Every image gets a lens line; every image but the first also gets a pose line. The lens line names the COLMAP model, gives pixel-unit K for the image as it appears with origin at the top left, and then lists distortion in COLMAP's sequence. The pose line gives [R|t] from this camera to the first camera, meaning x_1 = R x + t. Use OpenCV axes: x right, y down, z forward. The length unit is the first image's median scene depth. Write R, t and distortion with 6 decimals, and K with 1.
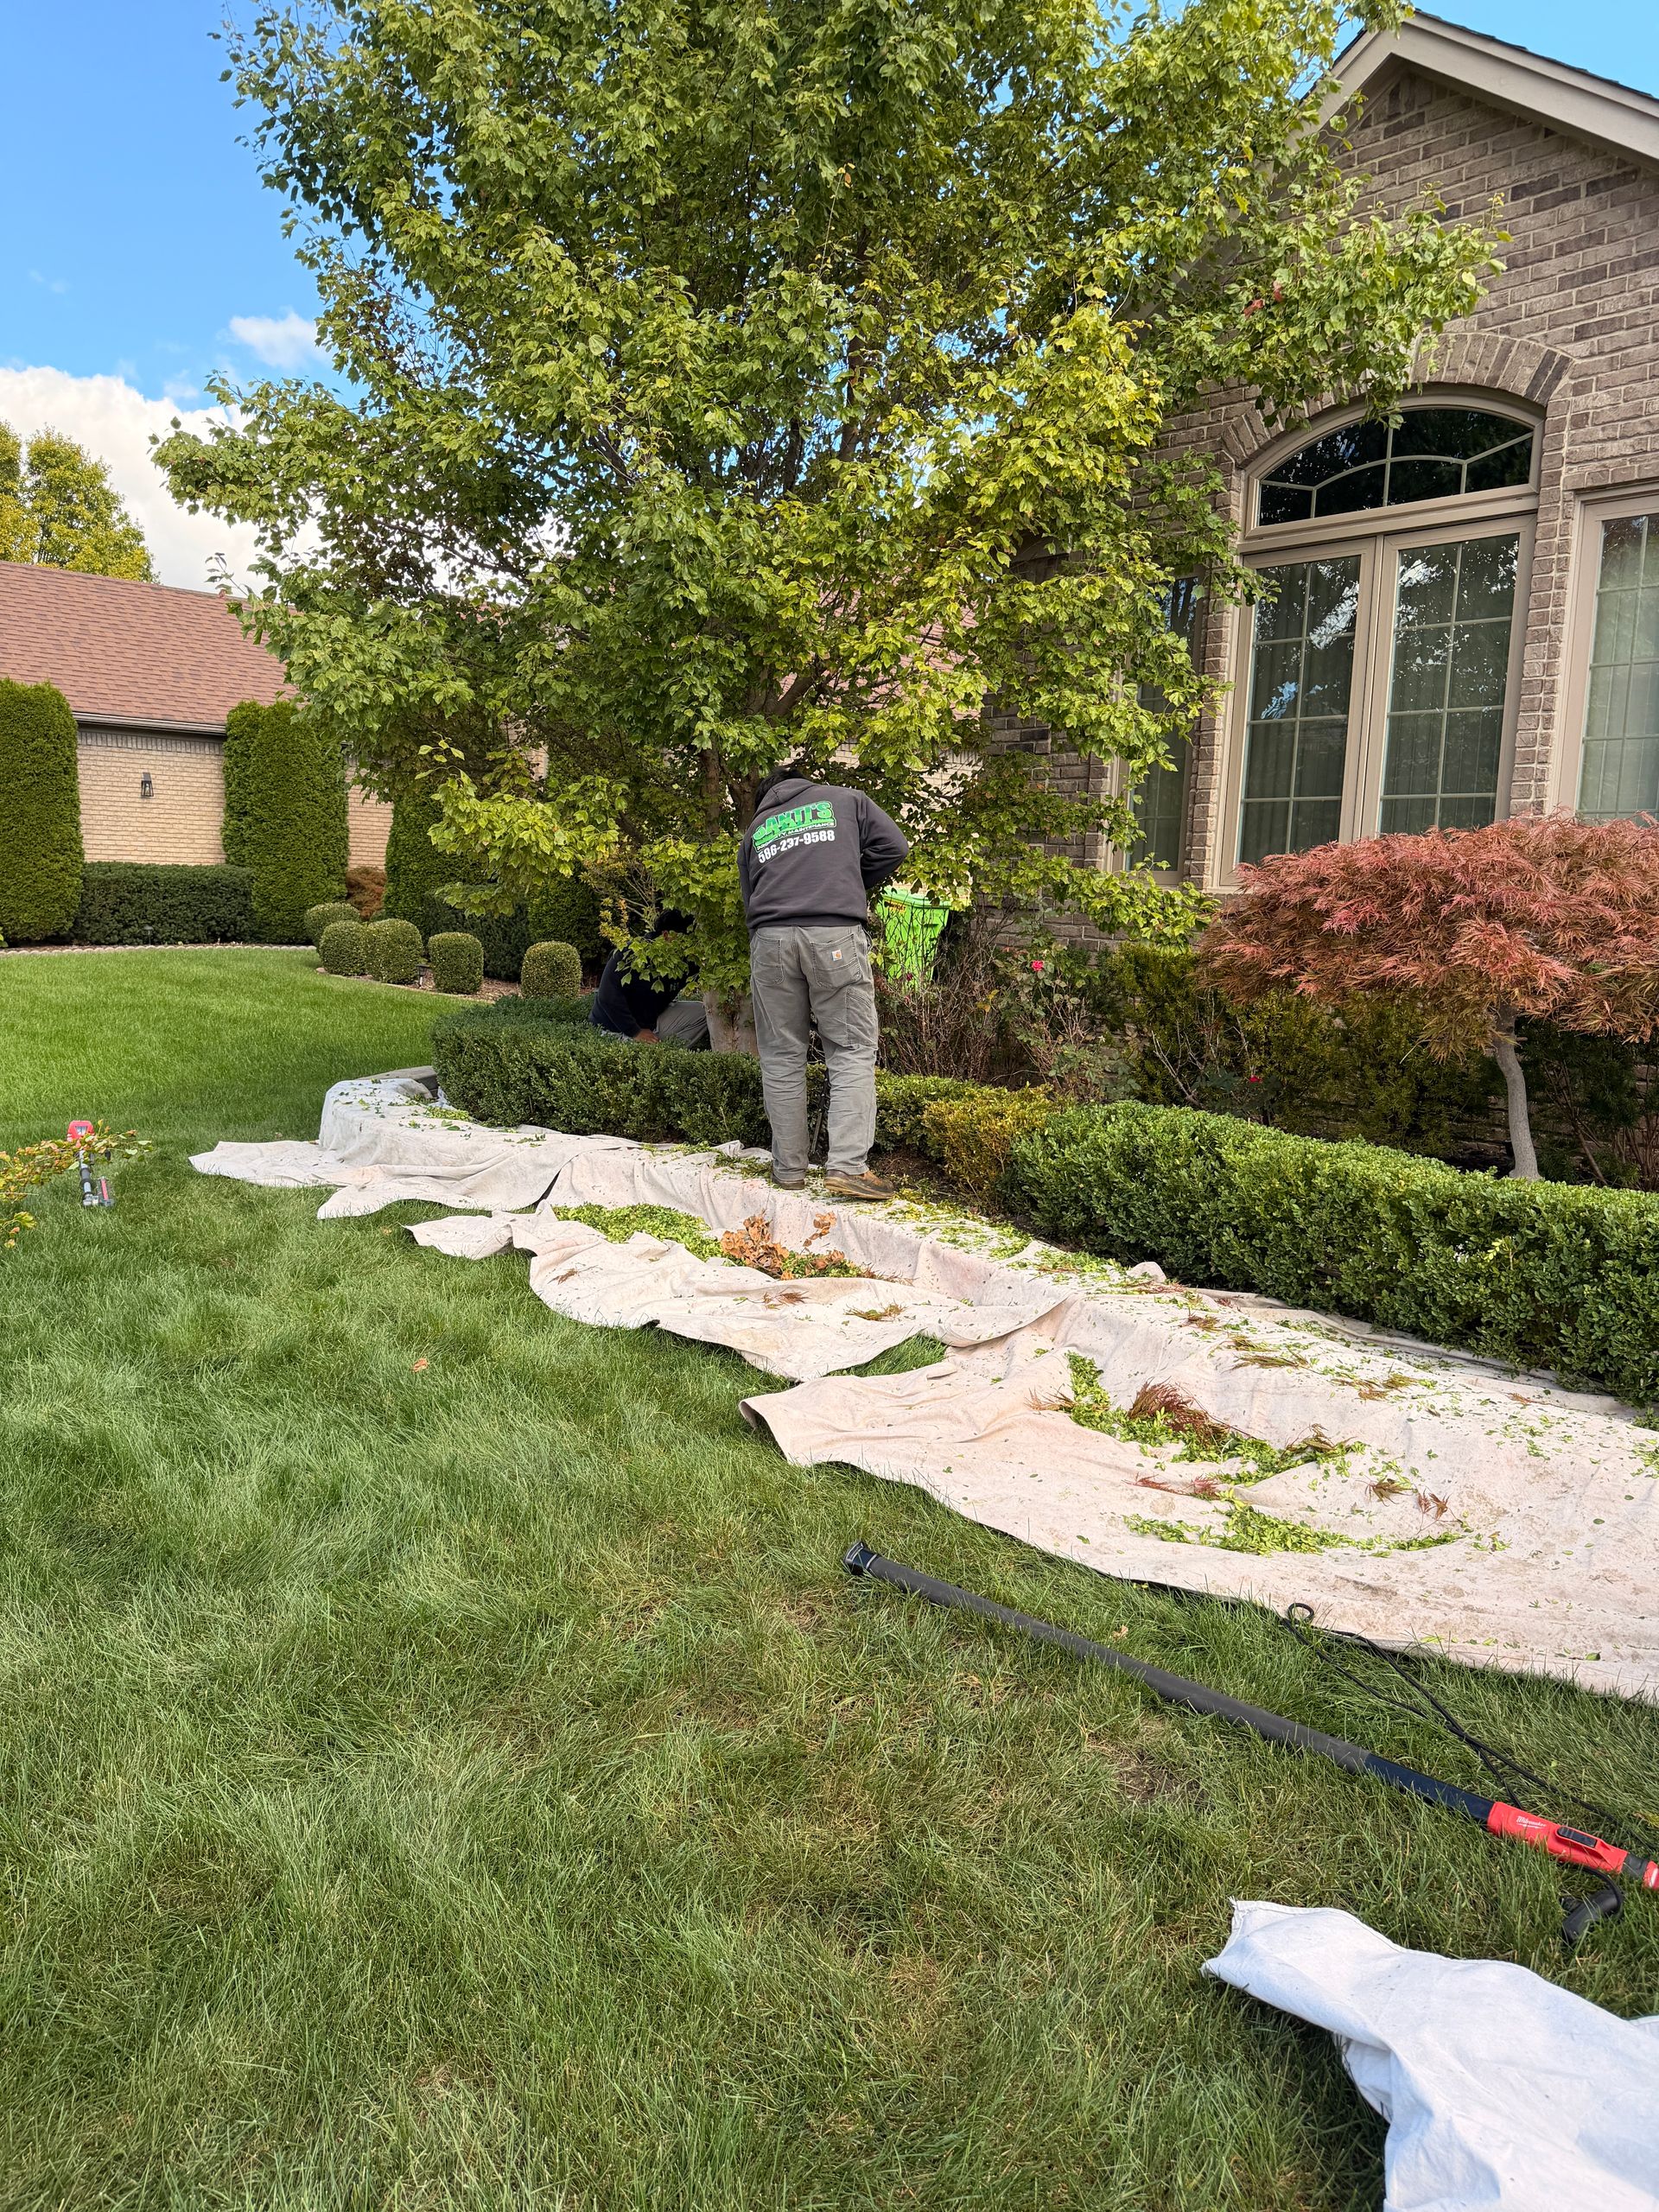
lens RADIAL K [[1528.6, 0, 803.8], [0, 1528.6, 1114.9], [0, 0, 1]] dist [0.012801, -0.029992]
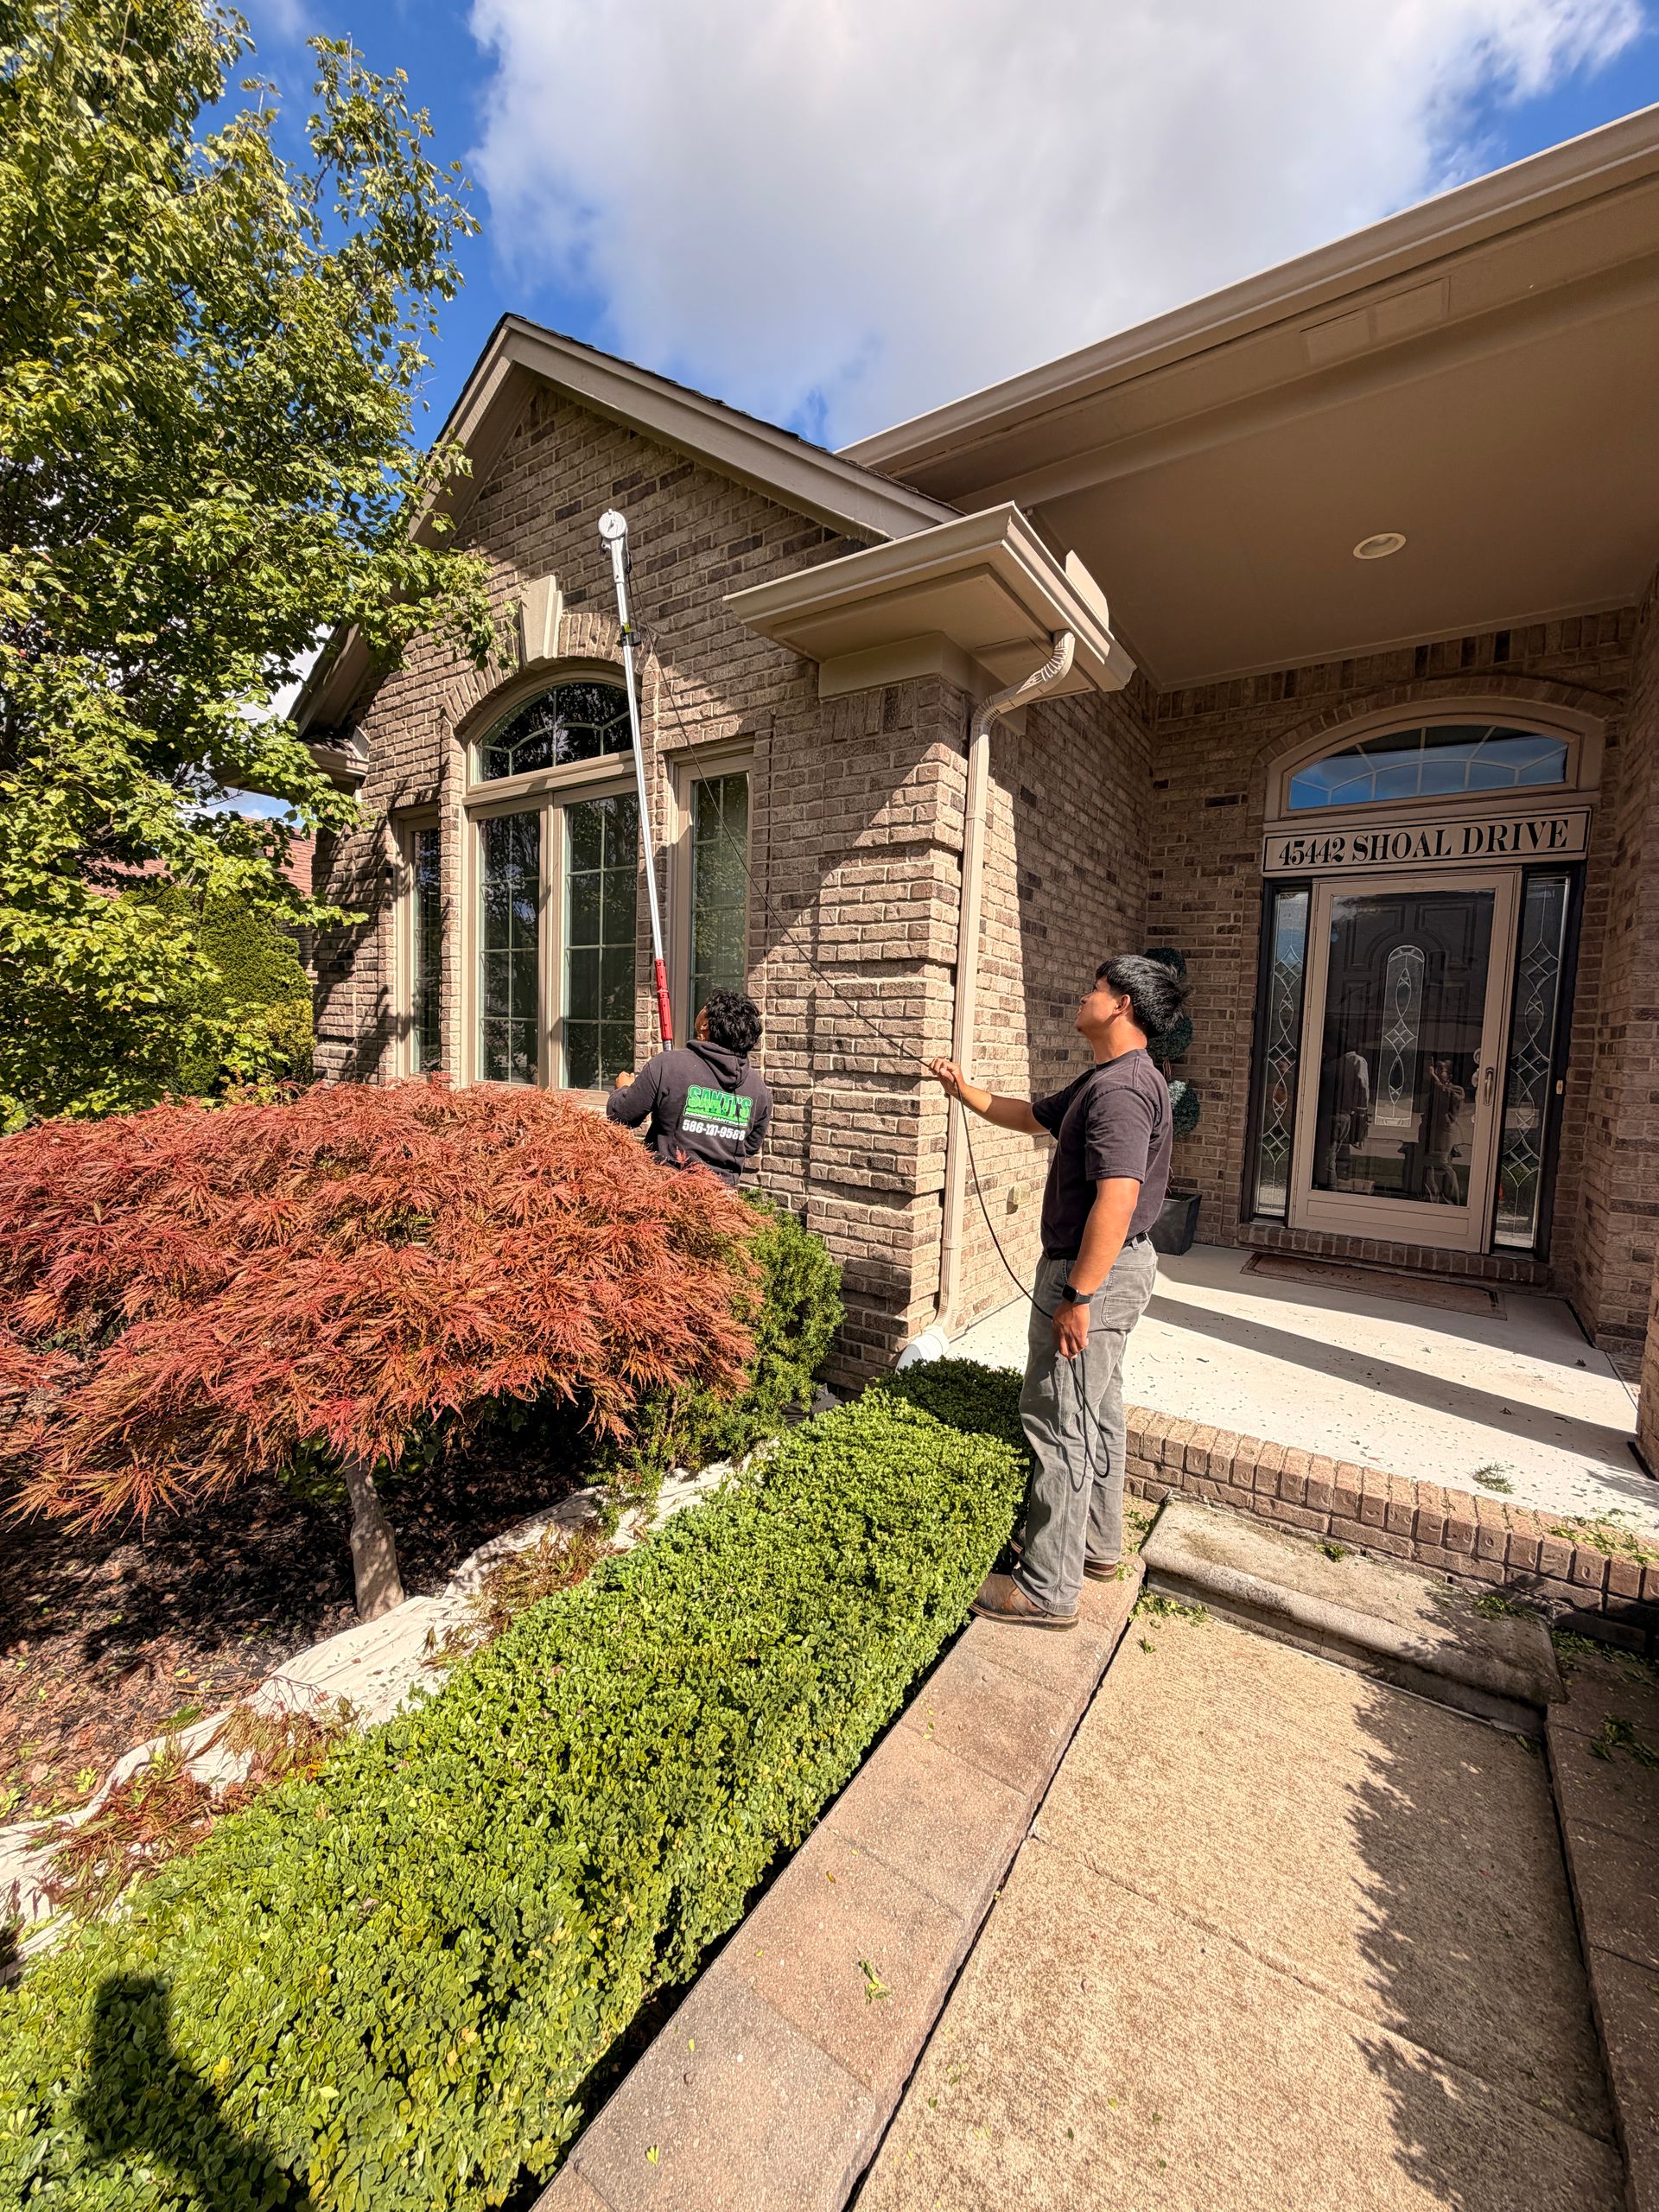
lens RADIAL K [[884.4, 0, 826.5], [0, 884.4, 1100.9], [0, 0, 1]] dist [0.000941, -0.000390]
pose [[0.973470, -0.013559, 0.228412, 0.560736], [0.030081, 0.997163, -0.069007, -0.133907], [-0.226828, 0.074048, 0.971116, 0.449452]]
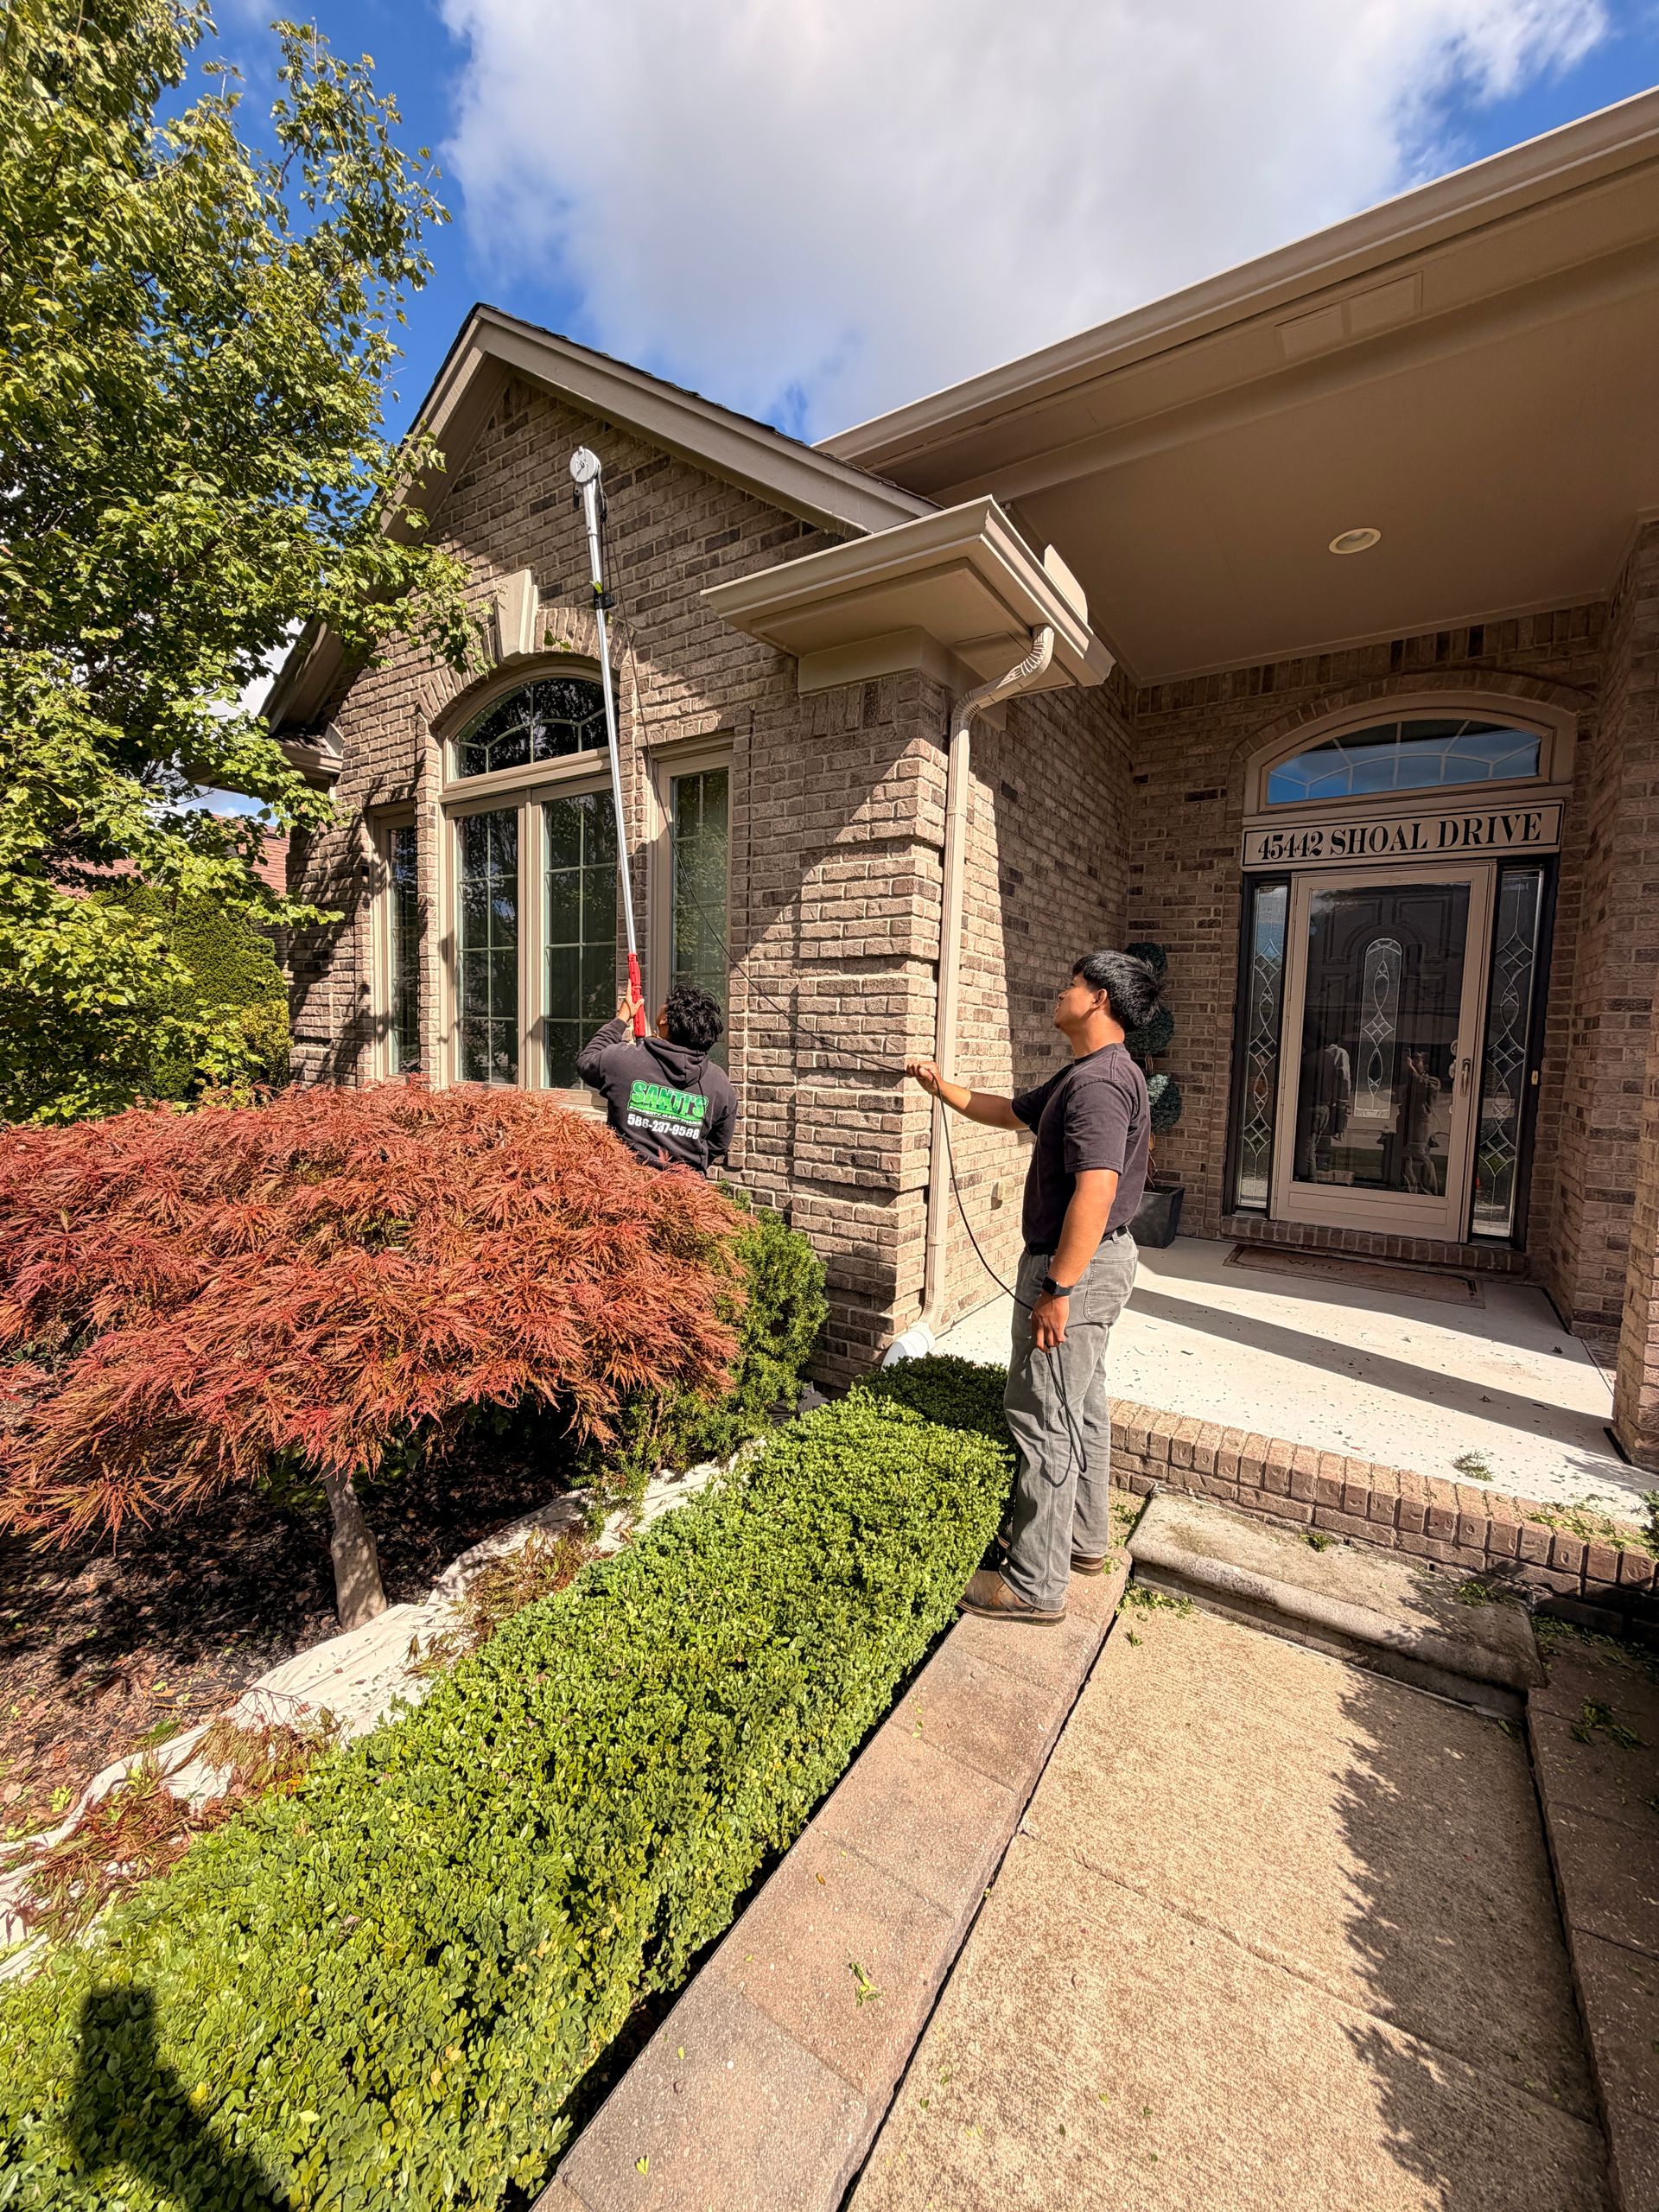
lens RADIAL K [[884.4, 0, 826.5], [0, 884.4, 1100.9], [0, 0, 1]] dist [0.000941, -0.000390]
pose [[0.969136, -0.023901, 0.245367, 0.562206], [0.040917, 0.997079, -0.064486, -0.134783], [-0.243109, 0.072535, 0.967283, 0.451661]]
